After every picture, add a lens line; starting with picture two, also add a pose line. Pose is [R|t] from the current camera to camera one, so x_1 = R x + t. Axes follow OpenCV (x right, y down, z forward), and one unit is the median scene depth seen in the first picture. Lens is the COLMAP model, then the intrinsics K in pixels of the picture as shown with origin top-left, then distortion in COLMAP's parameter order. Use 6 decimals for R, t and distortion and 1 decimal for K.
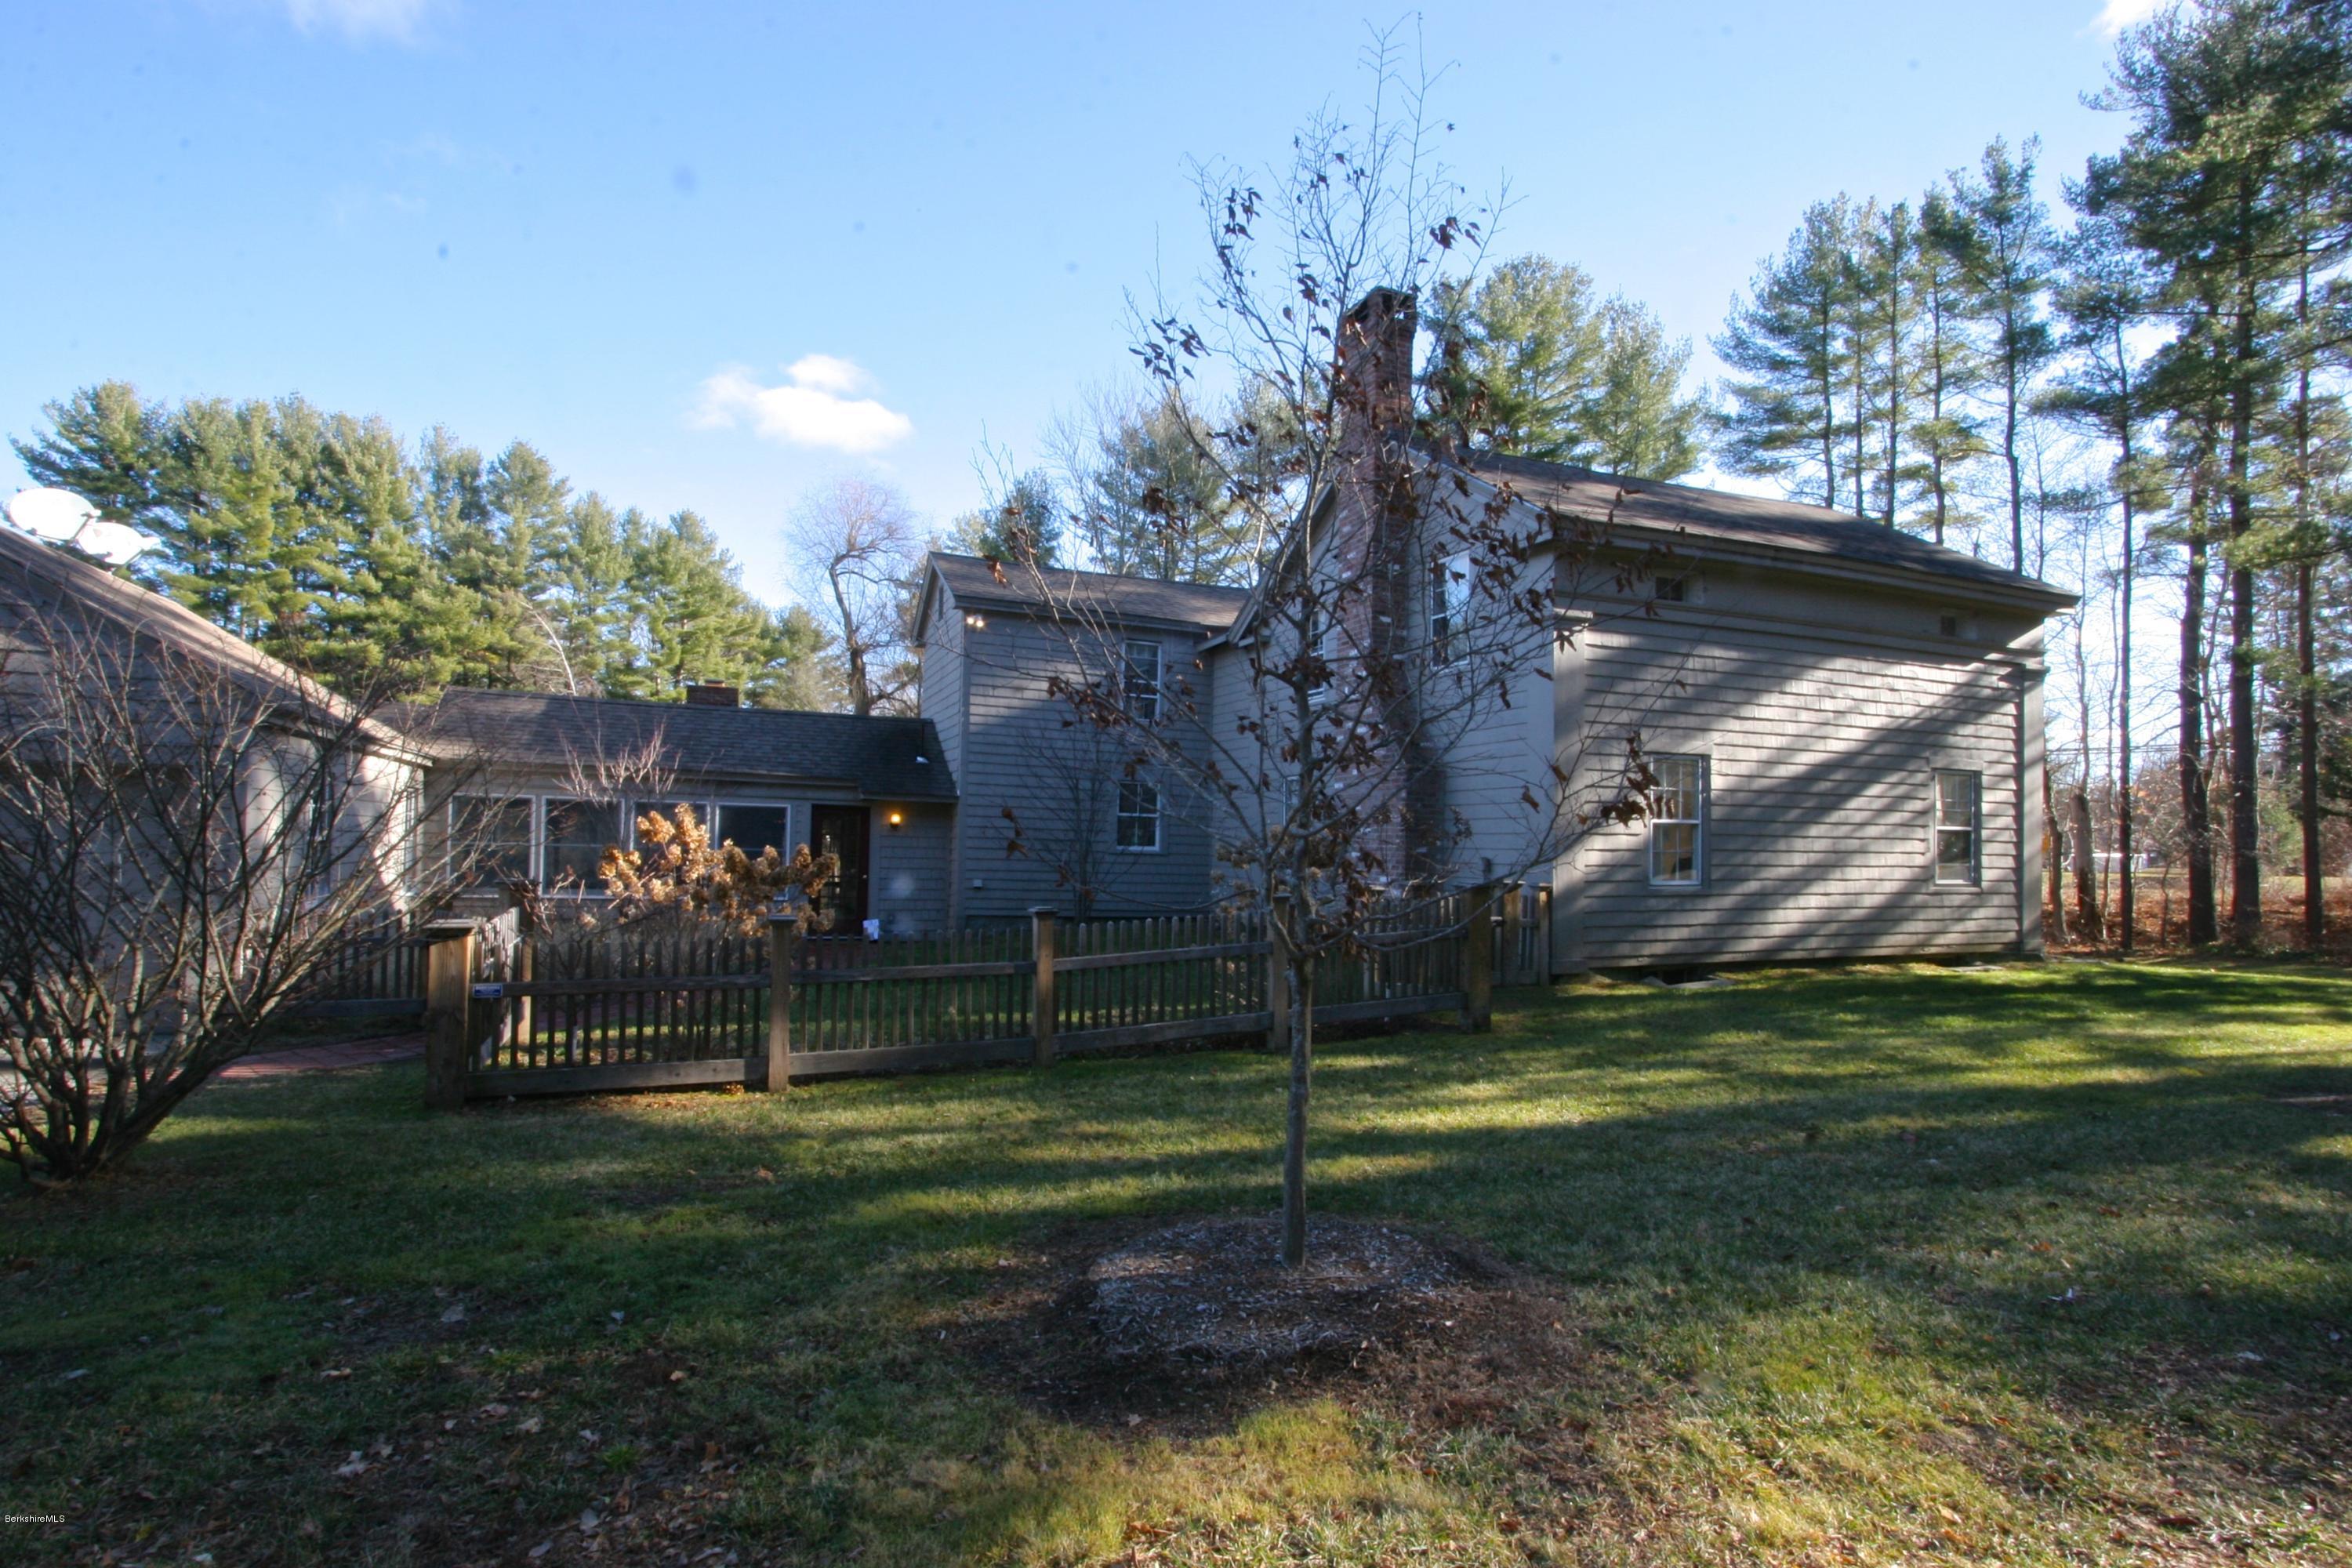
lens RADIAL K [[1095.5, 0, 1181.2], [0, 1095.5, 792.8], [0, 0, 1]] dist [-0.012662, 0.000207]
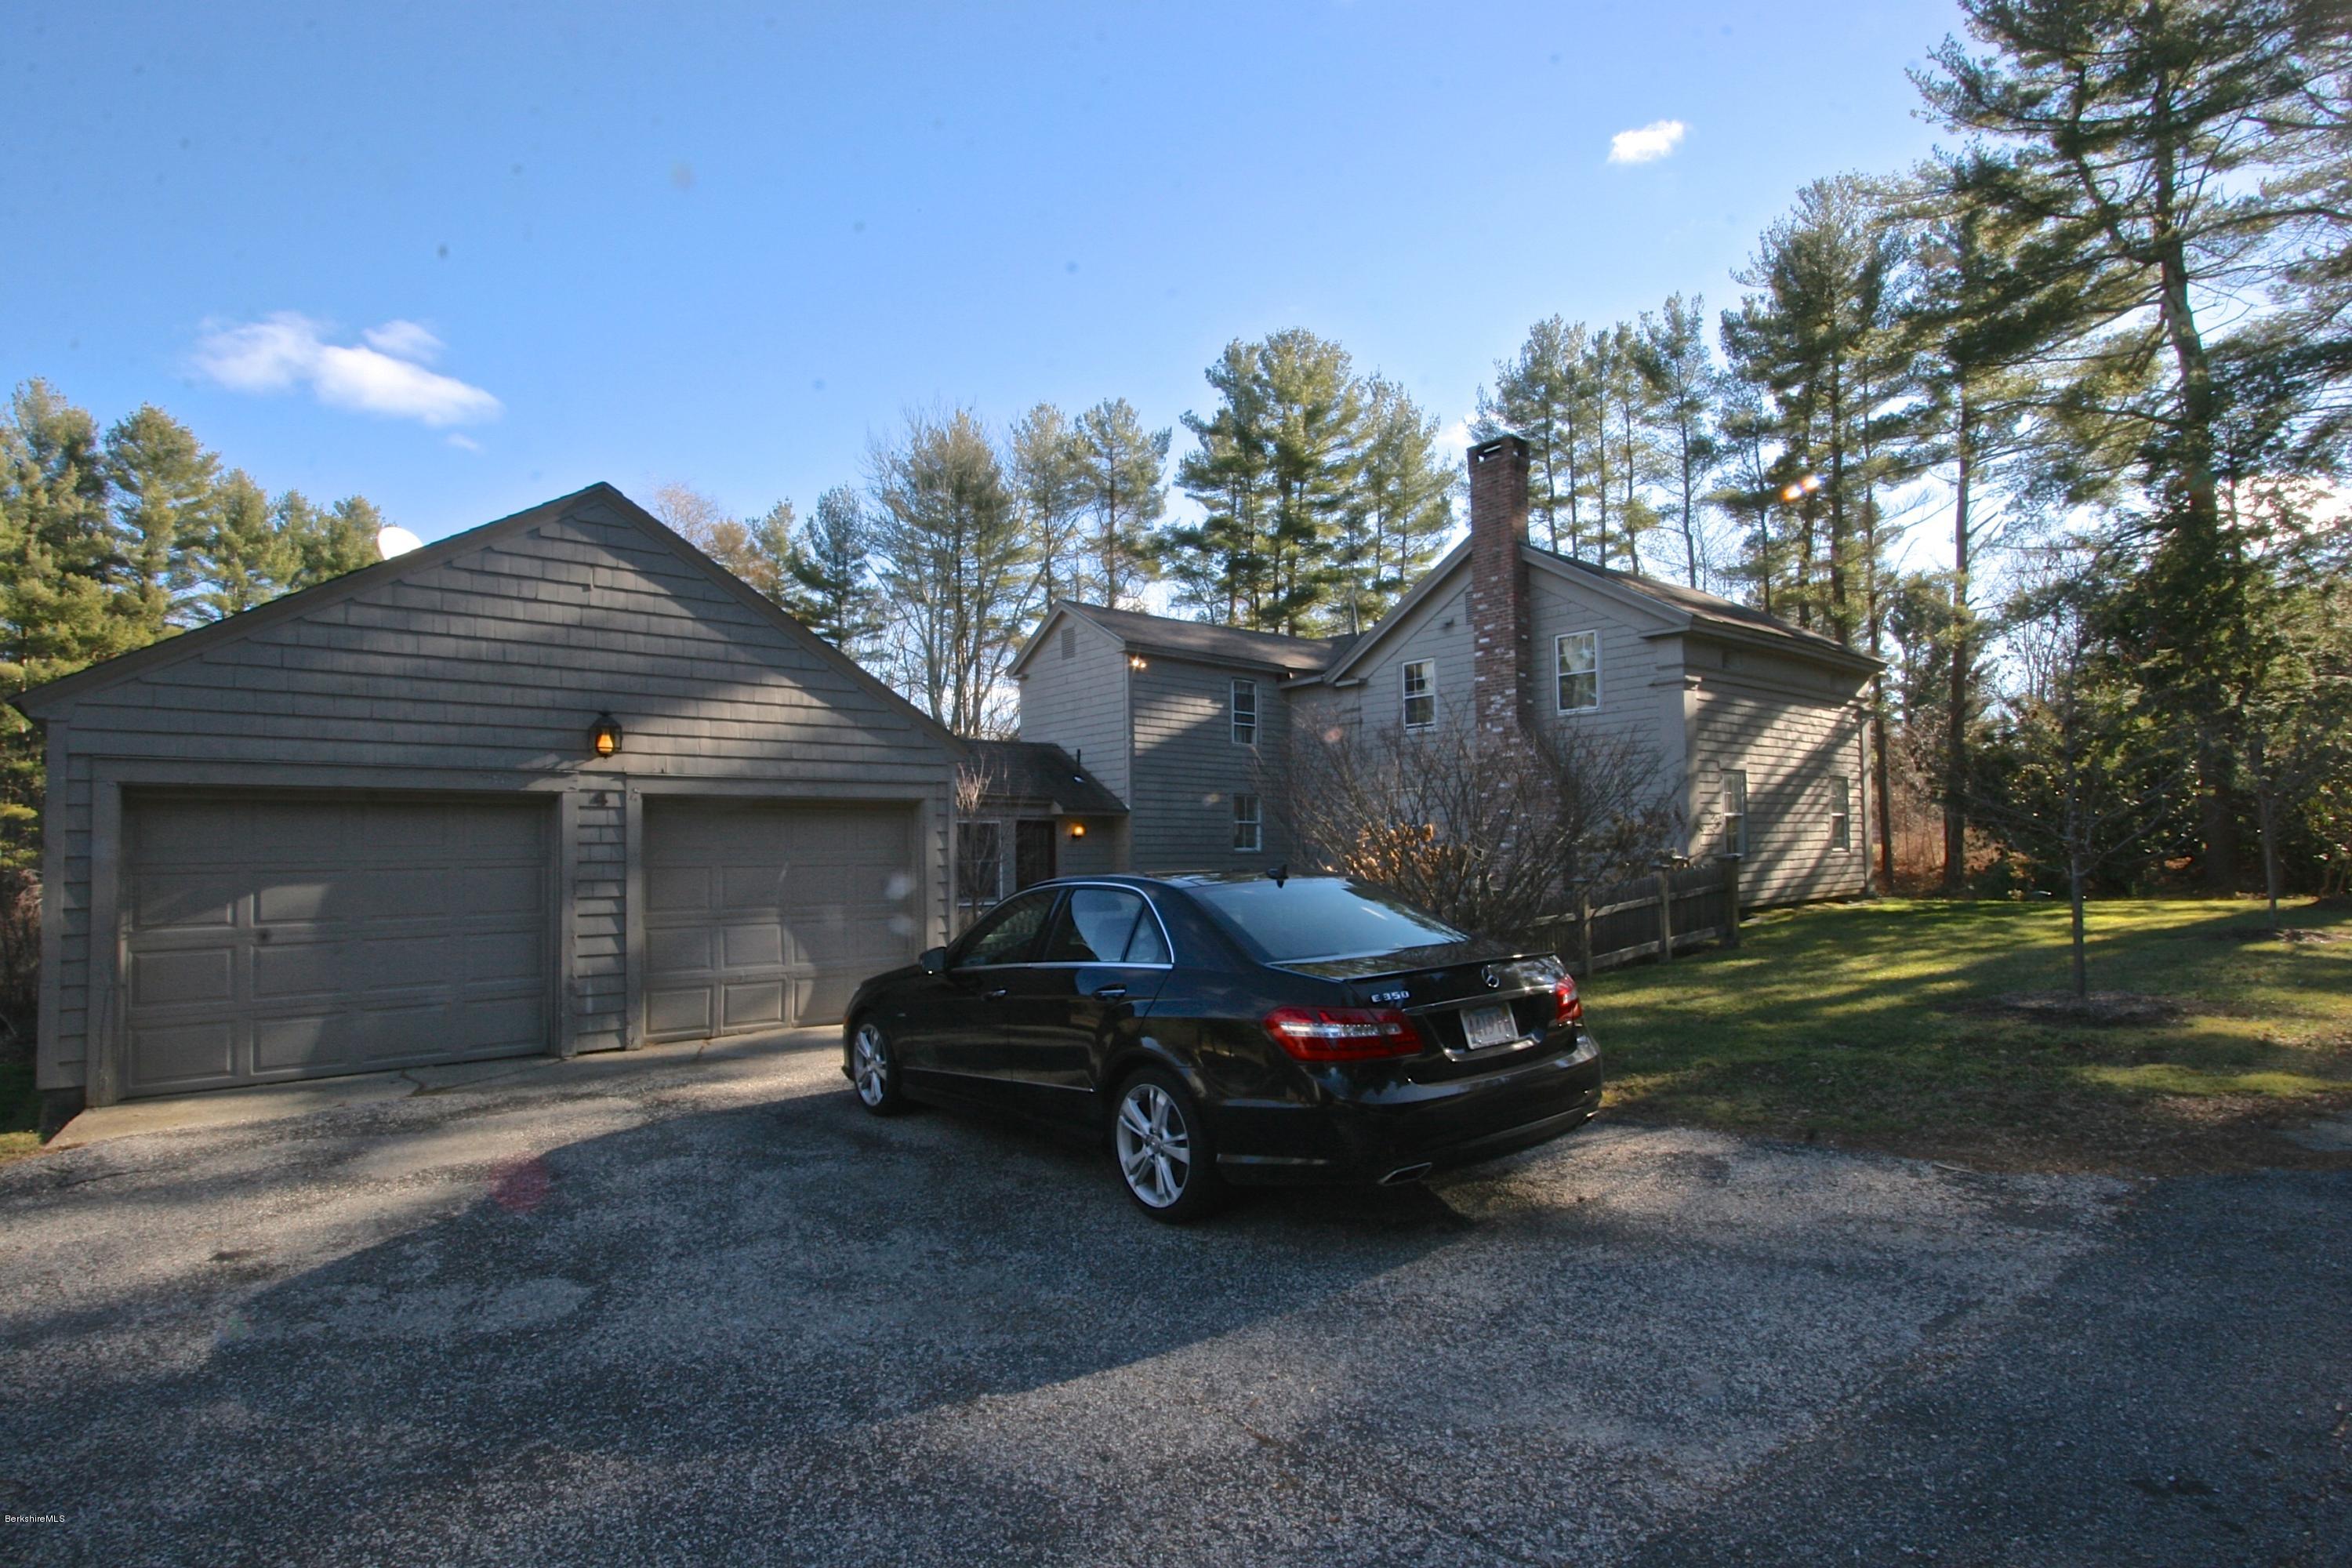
lens RADIAL K [[1088.3, 0, 1166.3], [0, 1088.3, 783.4], [0, 0, 1]] dist [-0.014851, 0.000513]
pose [[0.955192, -0.017284, 0.295483, -0.240056], [0.021717, 0.999695, -0.011728, -0.005297], [-0.295190, 0.017620, 0.955276, -0.066472]]
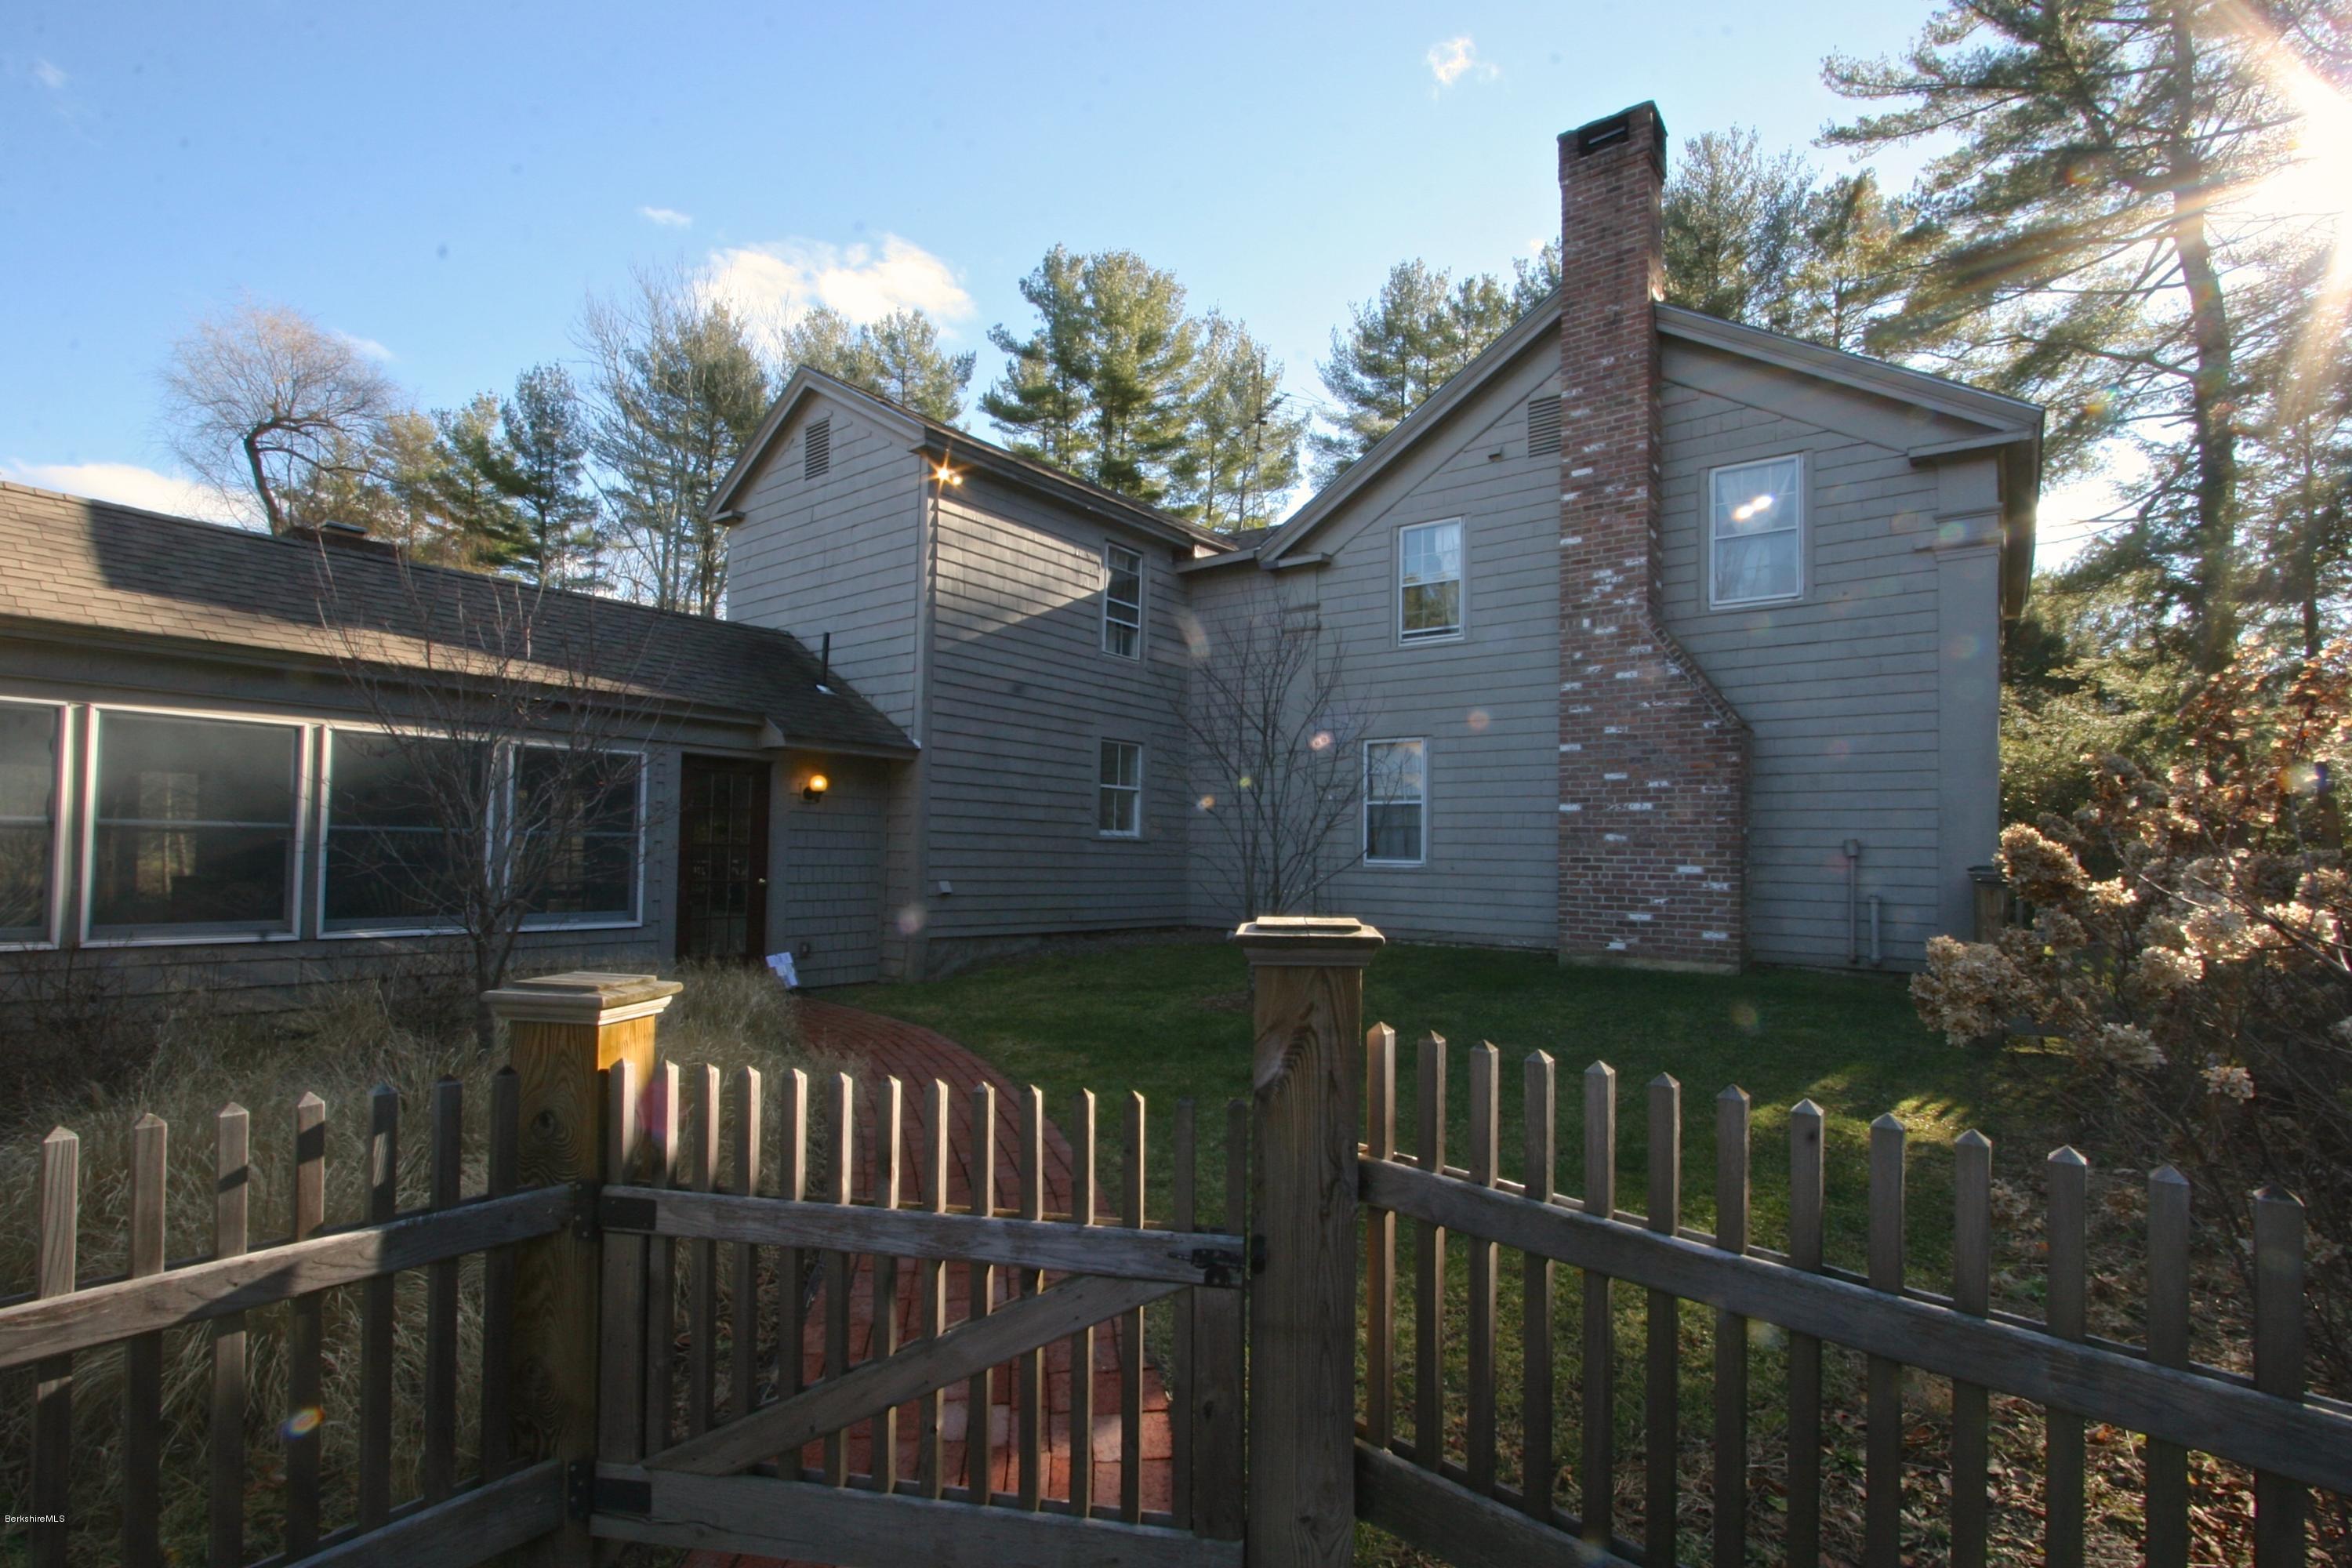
lens RADIAL K [[1055.8, 0, 1145.6], [0, 1055.8, 798.6], [0, 0, 1]] dist [-0.003043, -0.000168]
pose [[0.881890, 0.017082, 0.471145, -0.174912], [-0.021385, 0.999764, 0.003780, 0.012219], [-0.470970, -0.013408, 0.882048, 0.187894]]
